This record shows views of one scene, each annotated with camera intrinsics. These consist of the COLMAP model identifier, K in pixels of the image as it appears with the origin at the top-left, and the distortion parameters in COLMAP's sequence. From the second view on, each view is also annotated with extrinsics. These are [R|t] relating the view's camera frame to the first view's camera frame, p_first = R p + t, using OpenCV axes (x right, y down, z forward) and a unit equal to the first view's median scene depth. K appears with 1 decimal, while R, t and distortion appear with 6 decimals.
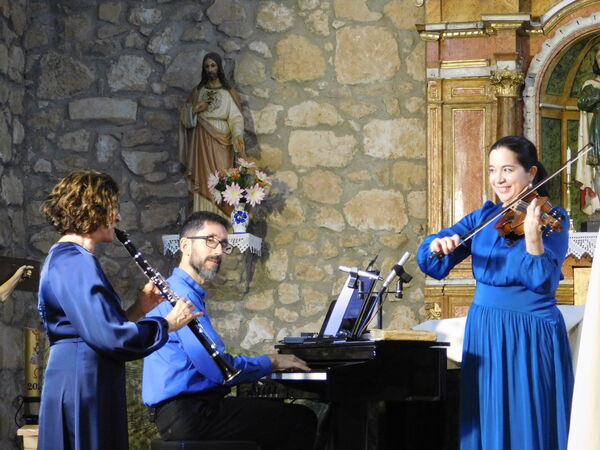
lens RADIAL K [[2378.1, 0, 290.7], [0, 2378.1, 225.6], [0, 0, 1]] dist [0.663240, -11.897003]
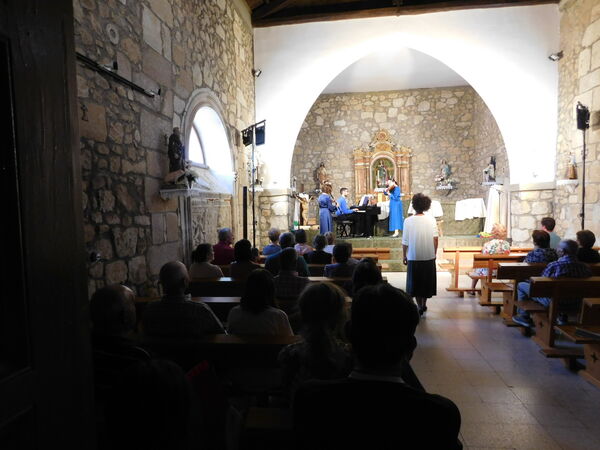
lens RADIAL K [[396.1, 0, 300.0], [0, 396.1, 225.0], [0, 0, 1]] dist [-0.060606, -0.000022]
pose [[0.999081, -0.025633, 0.034350, -0.136680], [0.021847, 0.994082, 0.106412, -0.016779], [-0.036875, -0.105564, 0.993729, -0.110200]]
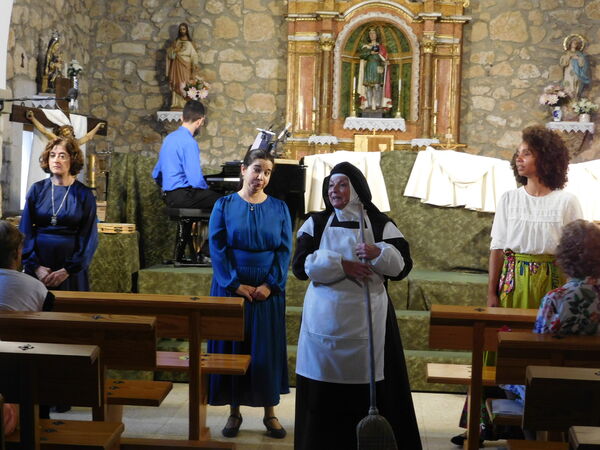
lens RADIAL K [[1181.9, 0, 300.0], [0, 1181.9, 225.0], [0, 0, 1]] dist [0.048573, -0.225134]
pose [[0.995221, 0.028914, 0.093271, -0.023302], [-0.037519, 0.995065, 0.091863, 0.003045], [-0.090155, -0.094923, 0.991394, -0.031911]]
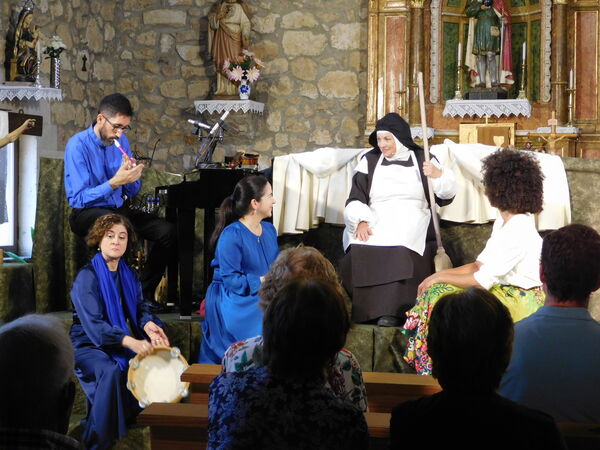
lens RADIAL K [[1621.9, 0, 300.0], [0, 1621.9, 225.0], [0, 0, 1]] dist [0.100218, -0.784022]
pose [[0.991760, 0.013404, -0.127404, 0.142984], [-0.003409, 0.996920, 0.078351, 0.001550], [0.128062, -0.077271, 0.988751, -0.015827]]
